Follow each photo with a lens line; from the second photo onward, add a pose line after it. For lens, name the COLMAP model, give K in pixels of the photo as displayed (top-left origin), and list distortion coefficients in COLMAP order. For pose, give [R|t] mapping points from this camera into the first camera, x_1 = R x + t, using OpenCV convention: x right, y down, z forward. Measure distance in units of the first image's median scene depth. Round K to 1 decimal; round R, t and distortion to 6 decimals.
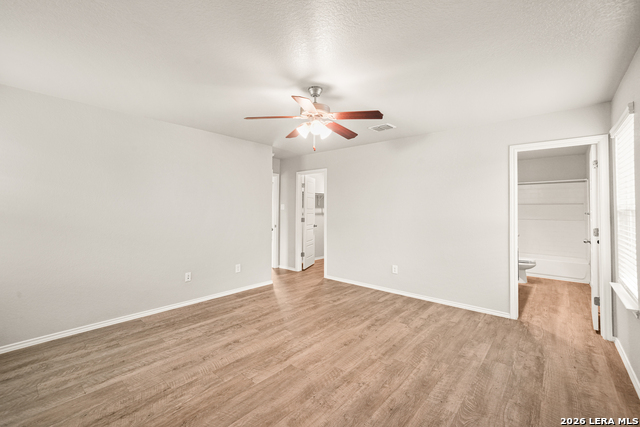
lens RADIAL K [[279.5, 0, 320.0], [0, 279.5, 217.3], [0, 0, 1]] dist [0.005420, 0.000430]
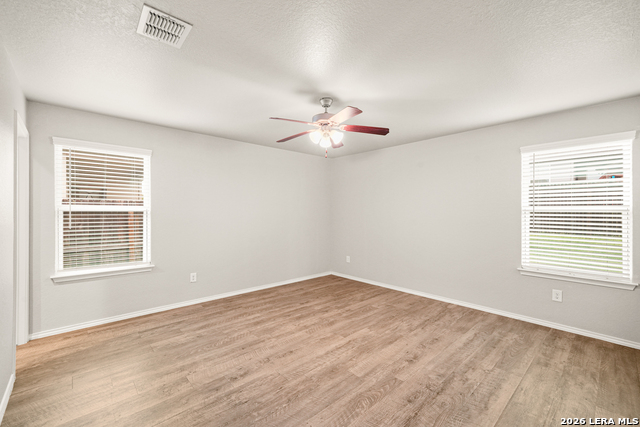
lens RADIAL K [[279.5, 0, 320.0], [0, 279.5, 217.3], [0, 0, 1]] dist [0.005420, 0.000430]
pose [[-0.993791, -0.009782, 0.110830, -0.118972], [-0.004145, 0.998691, 0.050983, -0.063265], [-0.111184, 0.050207, -0.992531, 2.078651]]
